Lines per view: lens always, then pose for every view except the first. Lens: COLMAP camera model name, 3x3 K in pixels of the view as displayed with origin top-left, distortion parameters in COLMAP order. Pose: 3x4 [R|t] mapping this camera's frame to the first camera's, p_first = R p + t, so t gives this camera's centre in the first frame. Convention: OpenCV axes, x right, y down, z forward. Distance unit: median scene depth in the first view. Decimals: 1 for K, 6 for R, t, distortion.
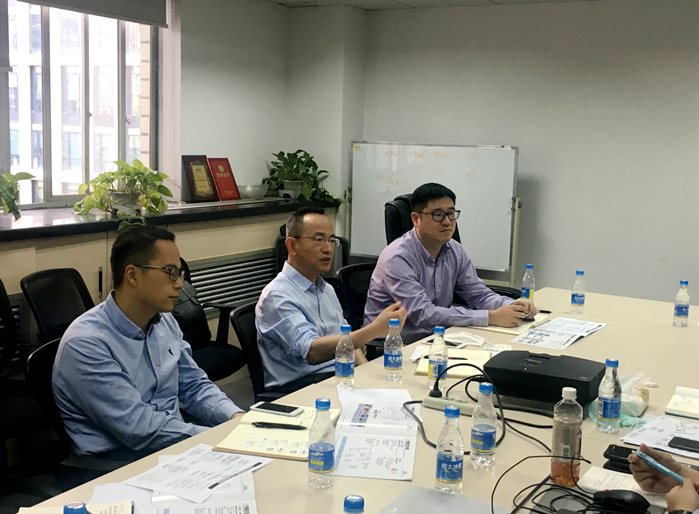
lens RADIAL K [[869.9, 0, 349.5], [0, 869.9, 256.3], [0, 0, 1]] dist [0.028519, 0.000000]
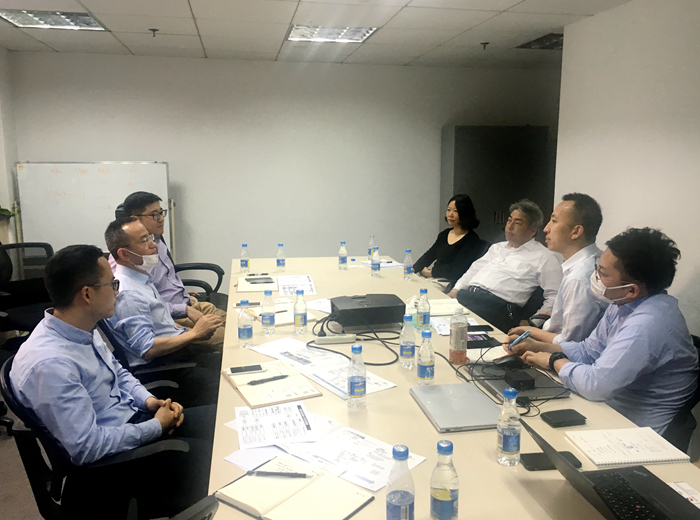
lens RADIAL K [[608.4, 0, 351.0], [0, 608.4, 260.2], [0, 0, 1]] dist [0.007580, -0.001882]
pose [[0.760614, -0.136334, 0.634727, -0.308581], [0.111421, 0.990608, 0.079256, -0.024149], [-0.639571, 0.010439, 0.768661, 0.120377]]
